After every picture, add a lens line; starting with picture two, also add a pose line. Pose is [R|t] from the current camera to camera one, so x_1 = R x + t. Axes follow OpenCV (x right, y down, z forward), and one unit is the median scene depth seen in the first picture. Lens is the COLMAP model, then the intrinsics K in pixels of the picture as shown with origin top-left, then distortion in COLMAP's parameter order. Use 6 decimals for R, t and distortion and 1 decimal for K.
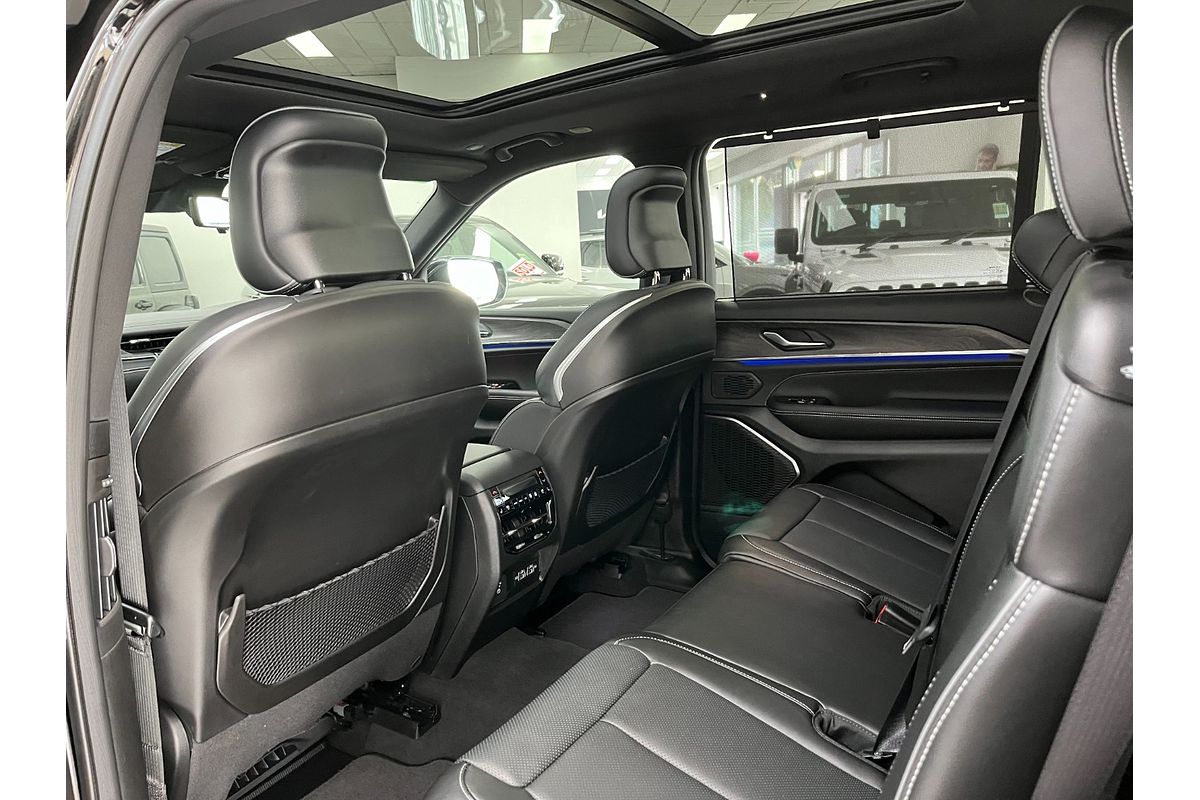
lens RADIAL K [[838.5, 0, 609.0], [0, 838.5, 394.3], [0, 0, 1]] dist [0.025533, -0.000462]
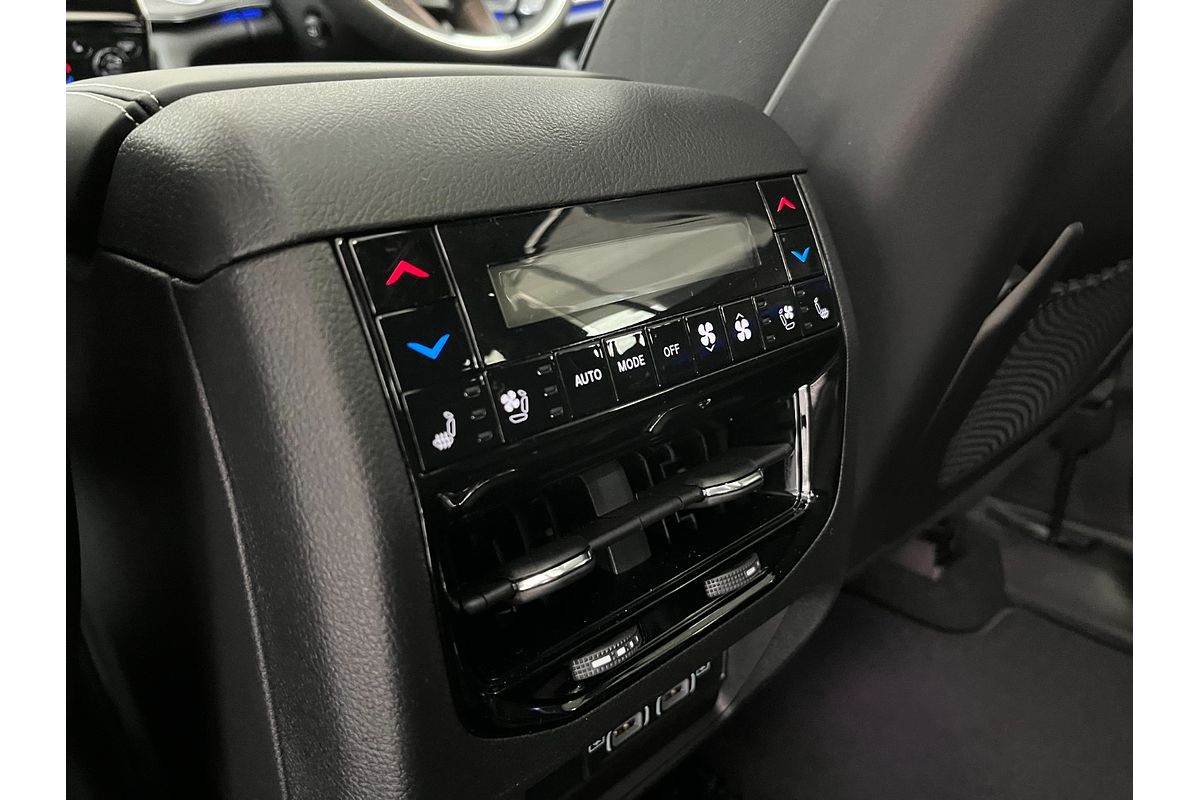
lens RADIAL K [[838.5, 0, 609.0], [0, 838.5, 394.3], [0, 0, 1]] dist [0.025533, -0.000462]
pose [[0.965312, 0.124947, -0.229262, -0.059375], [-0.079821, 0.977247, 0.196510, 0.081260], [0.248600, -0.171393, 0.953322, 0.675239]]
